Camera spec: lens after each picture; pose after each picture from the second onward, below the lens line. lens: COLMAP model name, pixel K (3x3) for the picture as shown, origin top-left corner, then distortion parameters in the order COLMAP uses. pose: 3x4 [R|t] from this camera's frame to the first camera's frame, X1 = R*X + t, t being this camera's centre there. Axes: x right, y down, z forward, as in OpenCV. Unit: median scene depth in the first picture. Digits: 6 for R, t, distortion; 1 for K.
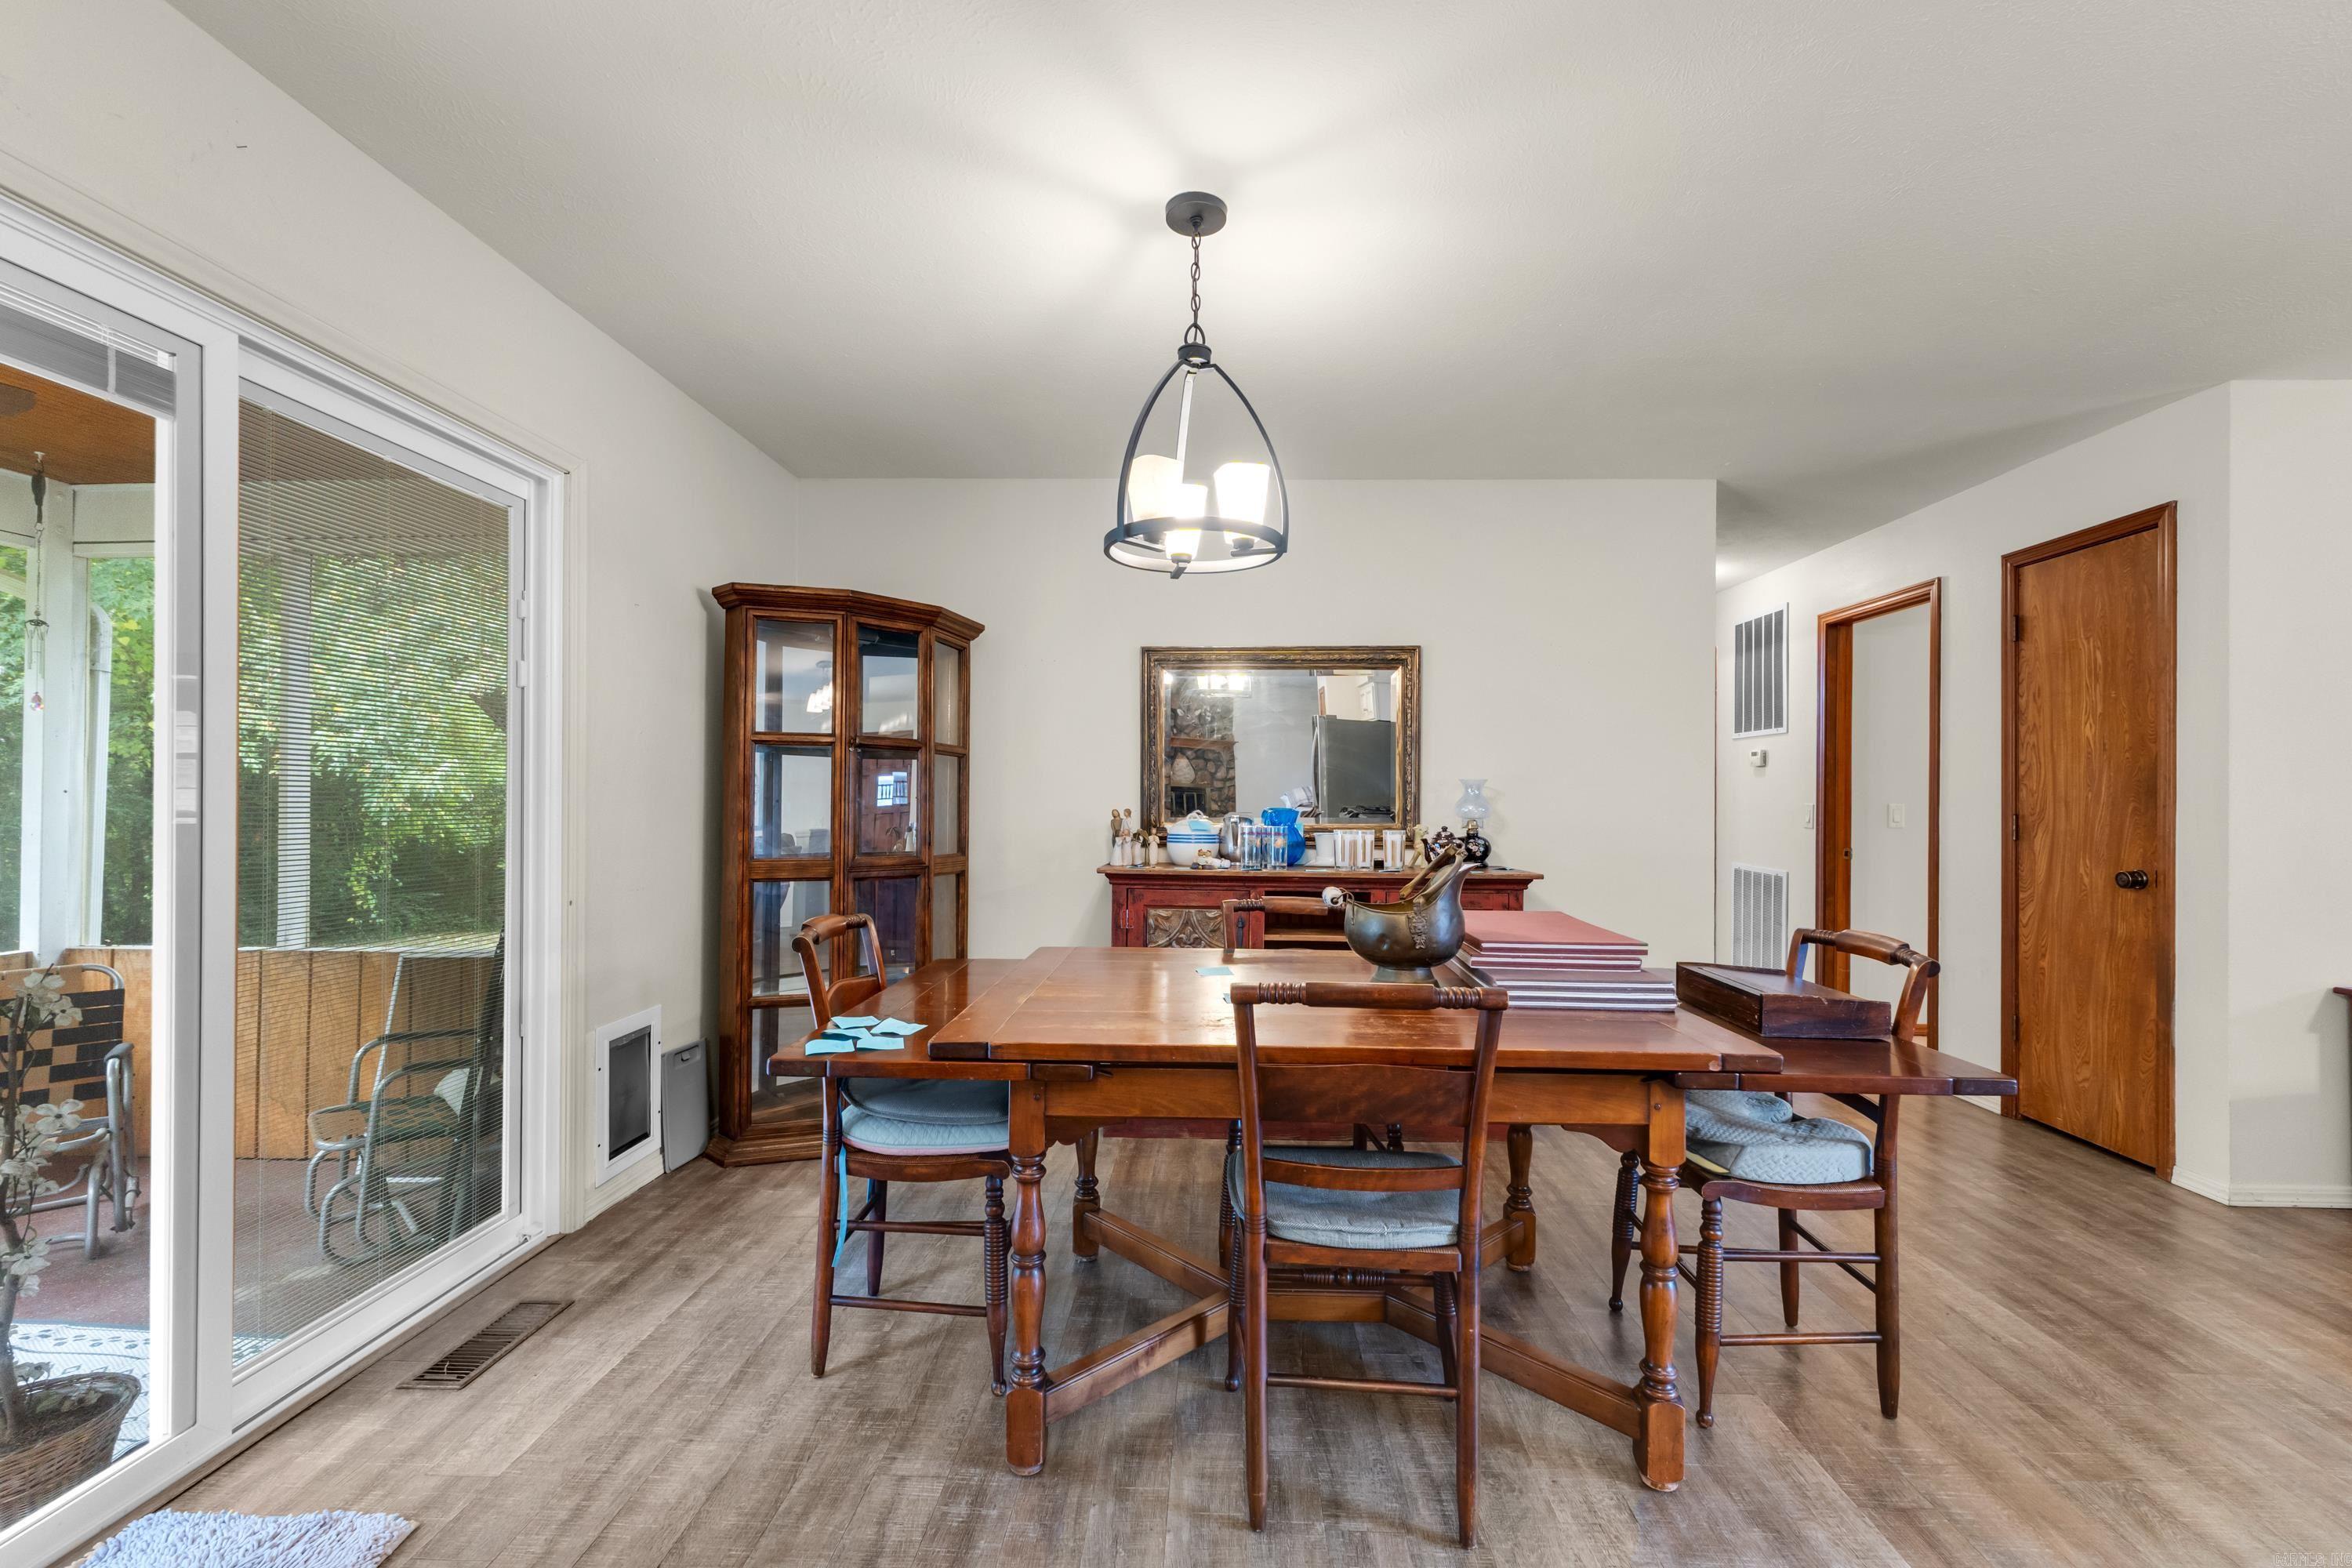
lens RADIAL K [[986.3, 0, 1174.2], [0, 986.3, 790.7], [0, 0, 1]] dist [-0.001474, -0.000261]
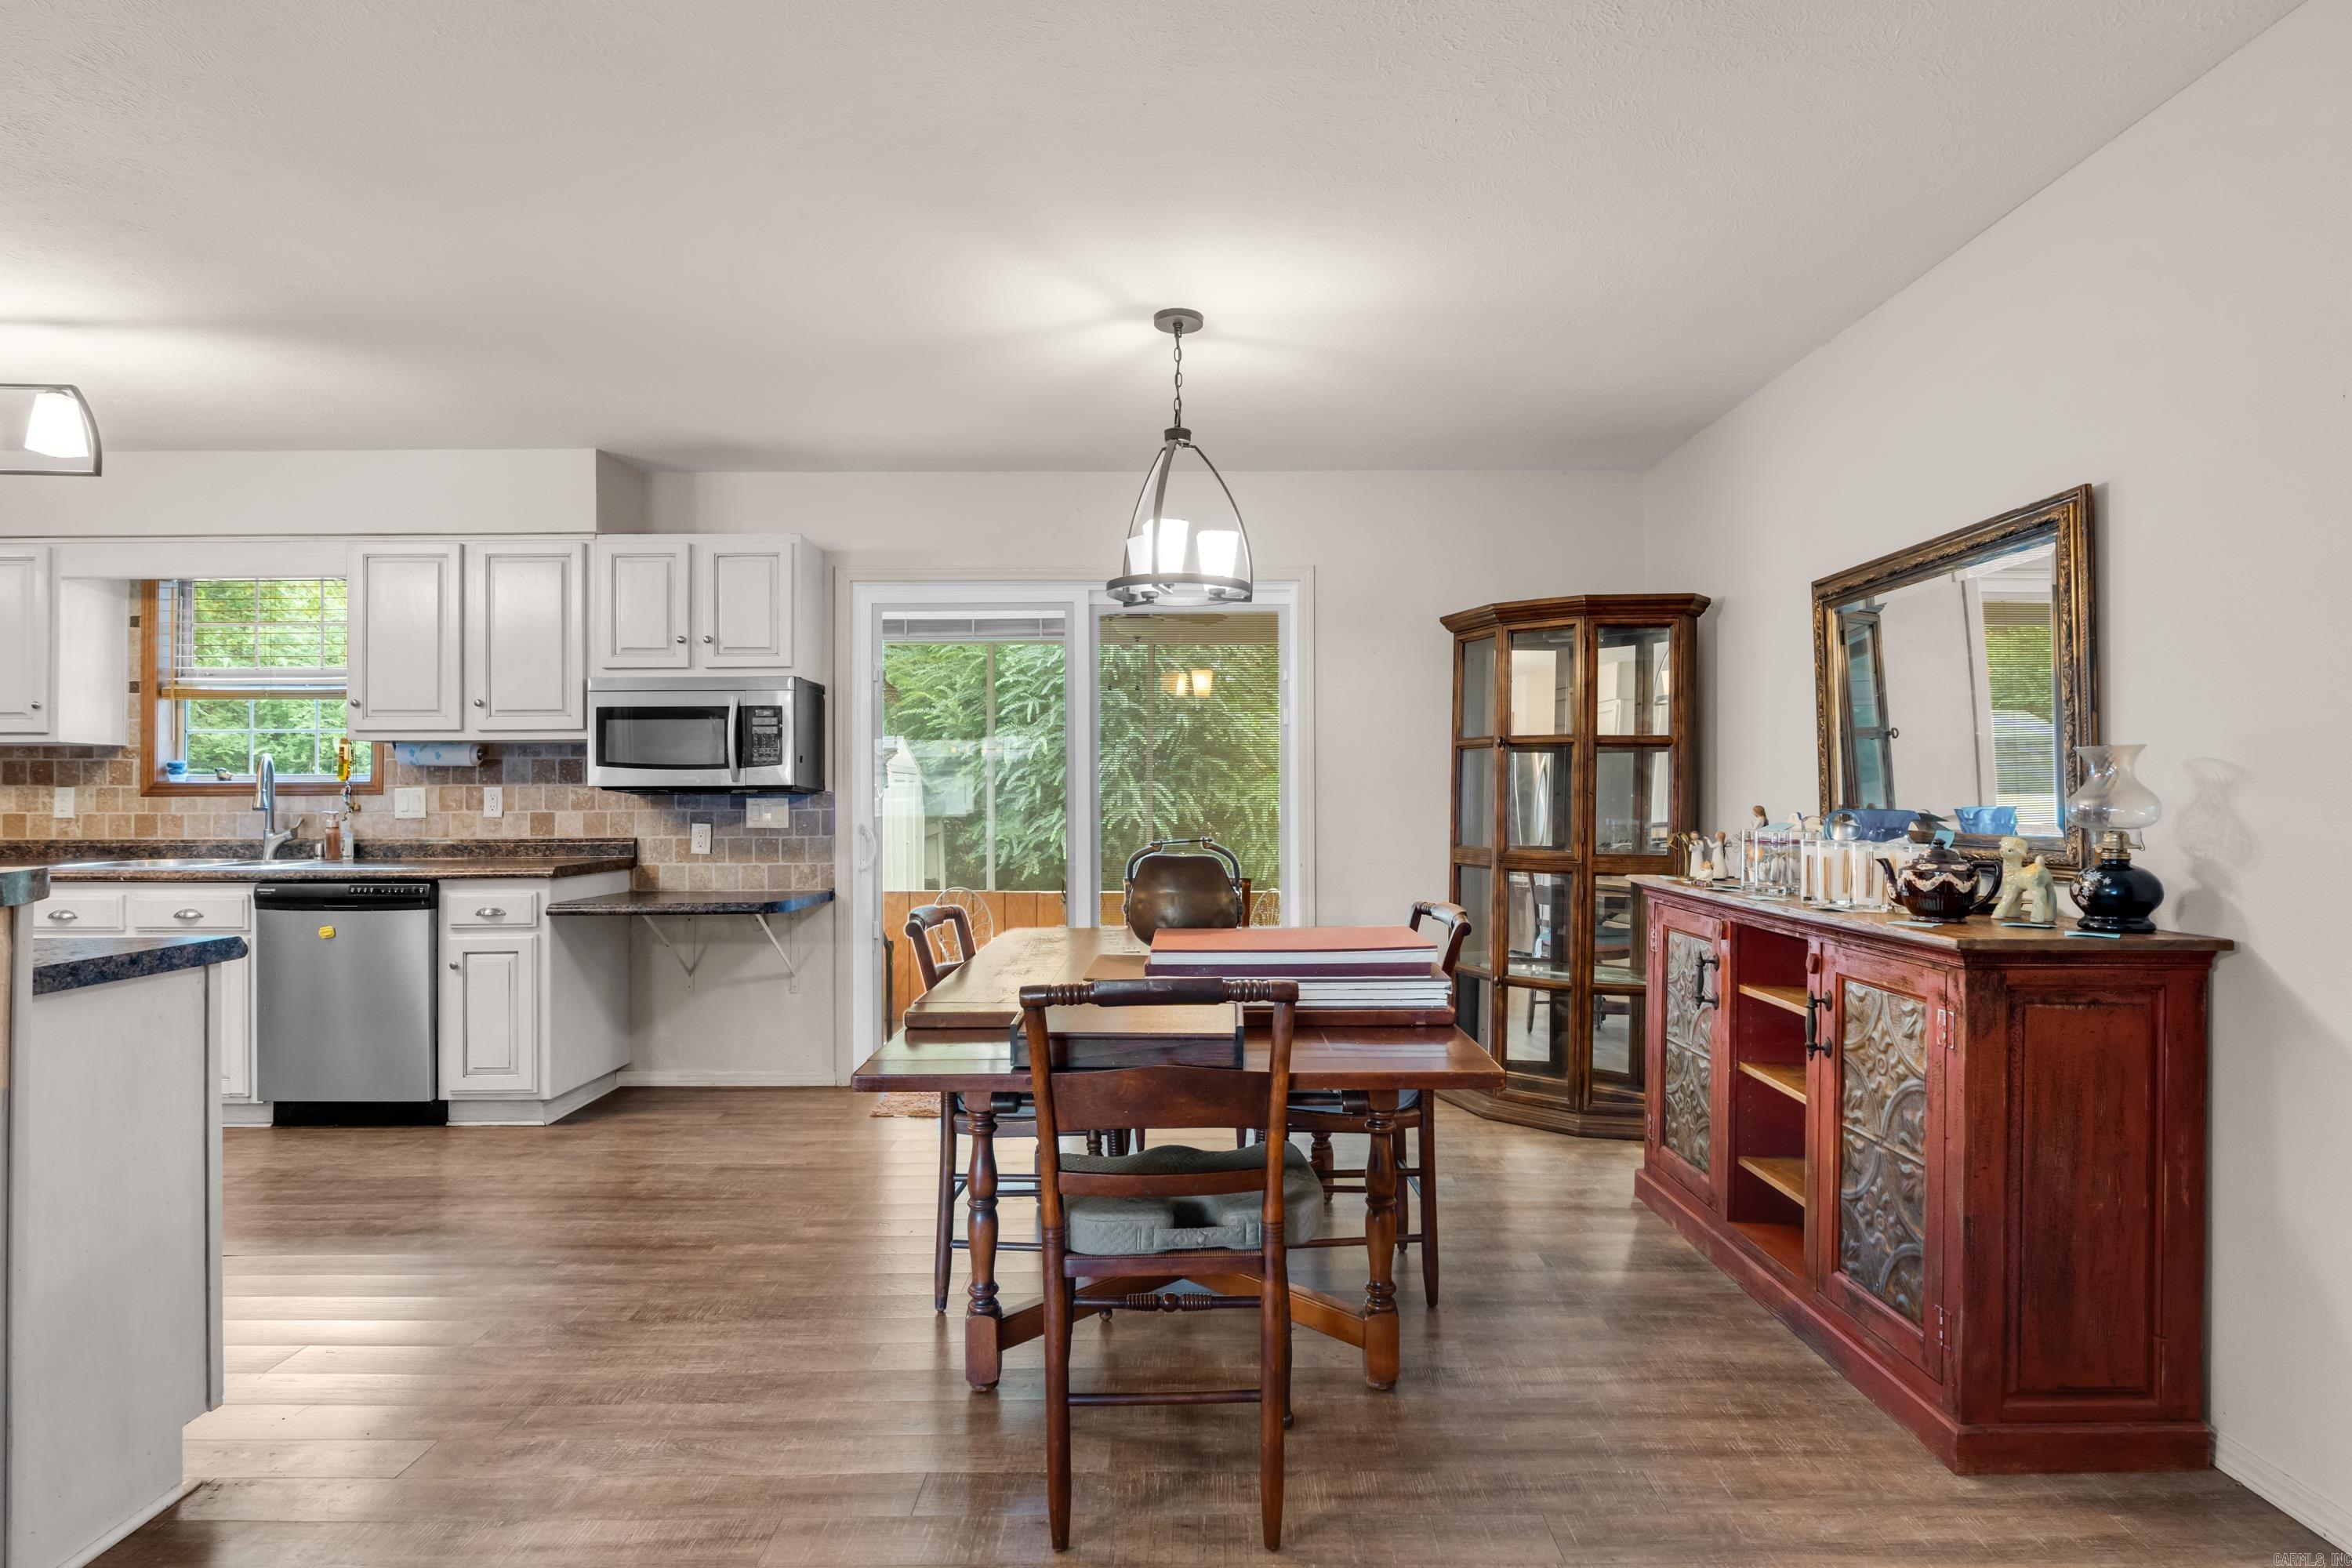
lens RADIAL K [[1169.2, 0, 1176.0], [0, 1169.2, 784.0], [0, 0, 1]] dist [0.000252, 0.000076]
pose [[0.045253, -0.016883, -0.998833, 0.883864], [0.005360, 0.999847, -0.016658, 0.014530], [0.998961, -0.004600, 0.045336, 0.551806]]
